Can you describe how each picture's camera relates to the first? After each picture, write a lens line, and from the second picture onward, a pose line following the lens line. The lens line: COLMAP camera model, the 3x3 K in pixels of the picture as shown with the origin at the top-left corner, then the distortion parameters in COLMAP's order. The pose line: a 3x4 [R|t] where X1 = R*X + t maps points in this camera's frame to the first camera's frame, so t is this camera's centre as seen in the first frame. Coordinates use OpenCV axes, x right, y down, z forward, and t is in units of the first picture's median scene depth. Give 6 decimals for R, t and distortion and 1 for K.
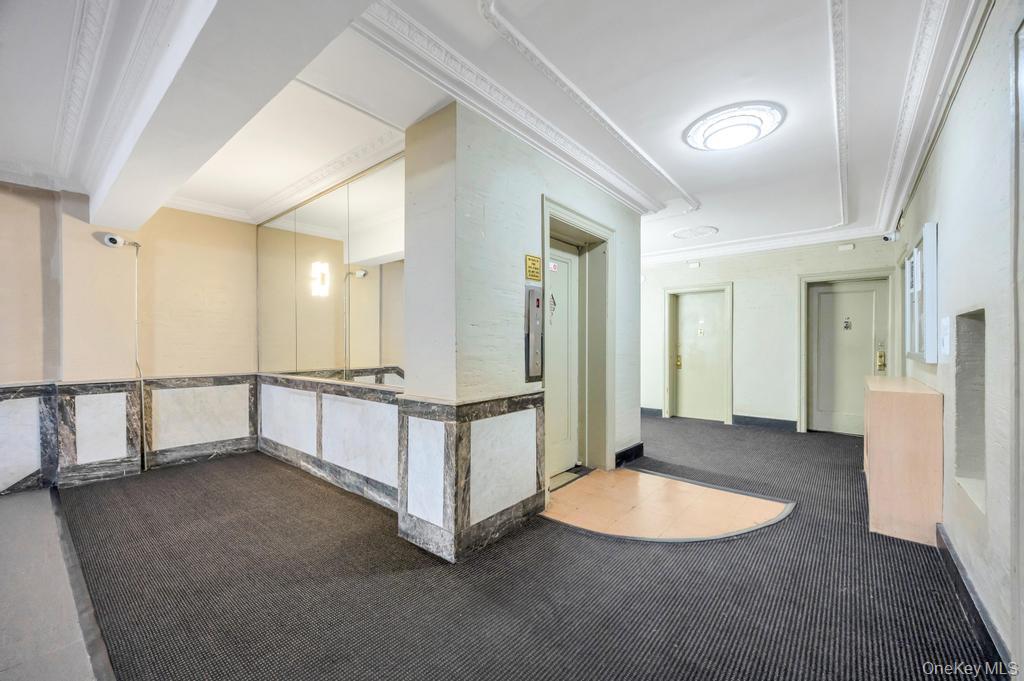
lens RADIAL K [[410.1, 0, 509.6], [0, 410.1, 343.5], [0, 0, 1]] dist [0.000656, 0.000089]
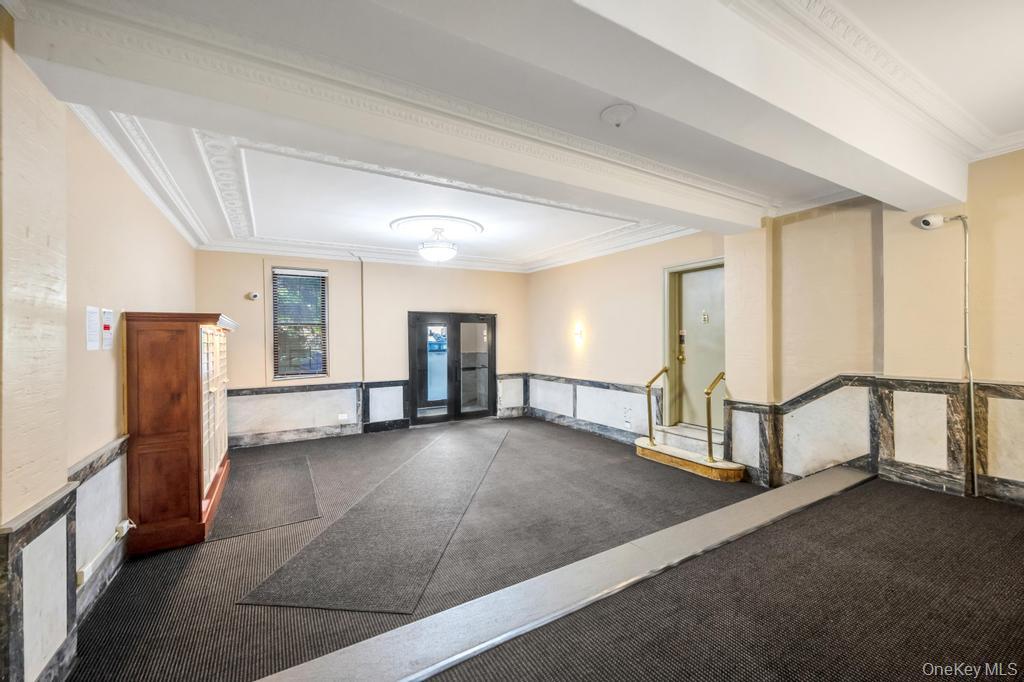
lens RADIAL K [[410.1, 0, 509.6], [0, 410.1, 344.0], [0, 0, 1]] dist [0.000656, 0.000089]
pose [[-0.341530, 0.010120, -0.939816, 0.185892], [0.001513, 0.999947, 0.010217, 0.002986], [0.939870, 0.002068, -0.341527, 0.451667]]
